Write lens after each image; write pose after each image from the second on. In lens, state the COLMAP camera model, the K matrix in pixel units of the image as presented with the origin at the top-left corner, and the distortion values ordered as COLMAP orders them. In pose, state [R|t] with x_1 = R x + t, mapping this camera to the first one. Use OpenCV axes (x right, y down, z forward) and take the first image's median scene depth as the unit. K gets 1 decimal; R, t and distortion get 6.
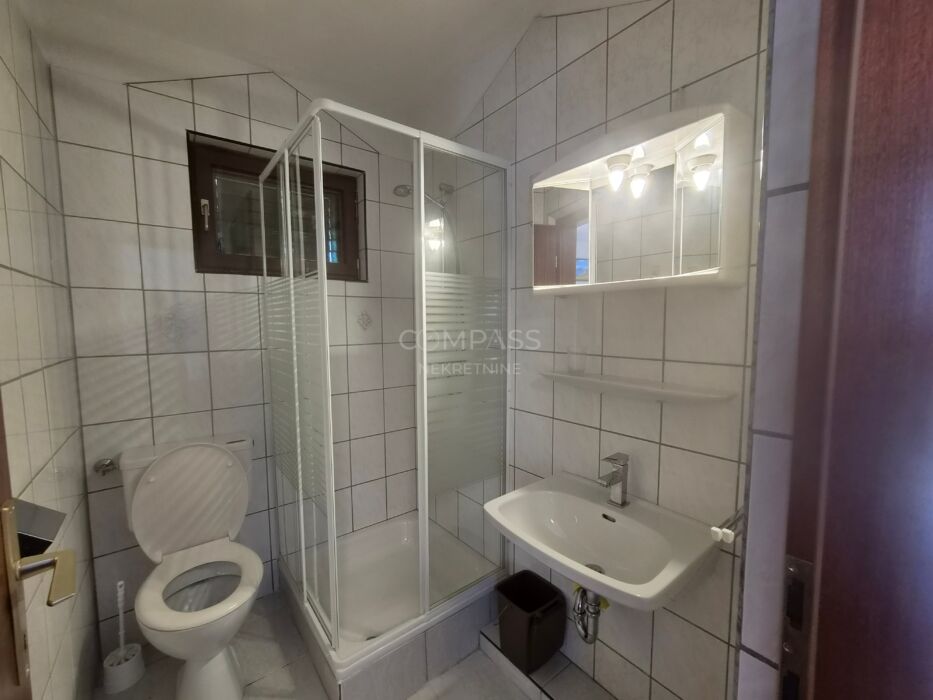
lens RADIAL K [[383.5, 0, 462.3], [0, 383.5, 354.8], [0, 0, 1]] dist [-0.003237, -0.000068]
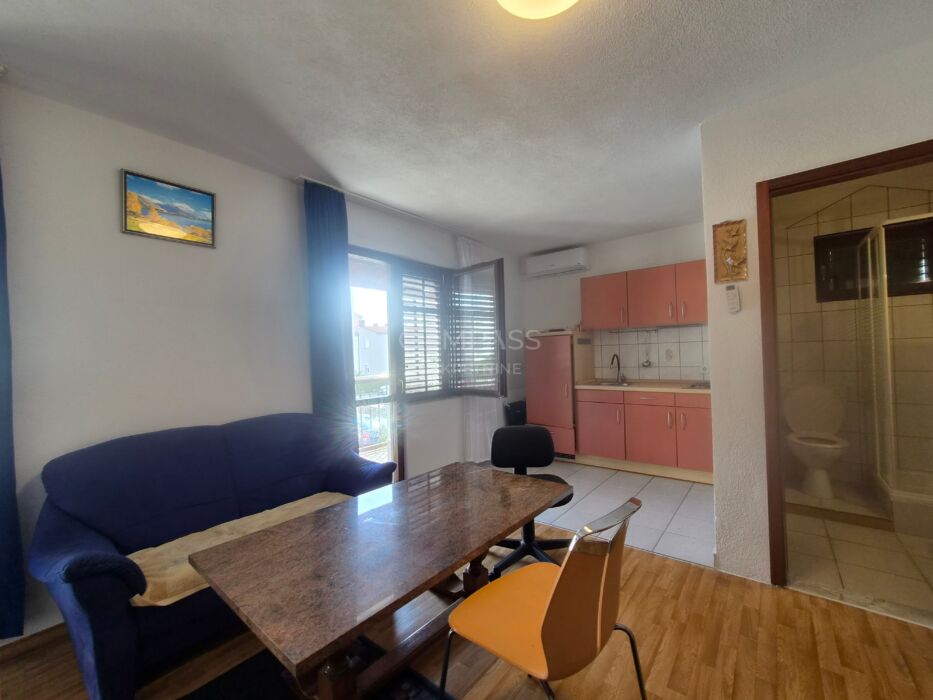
lens RADIAL K [[383.5, 0, 465.2], [0, 383.5, 348.5], [0, 0, 1]] dist [-0.003237, -0.000068]
pose [[0.215126, -0.011008, -0.976524, 0.878937], [-0.046390, 0.998692, -0.021478, 0.156891], [0.975484, 0.049921, 0.214334, -1.241318]]
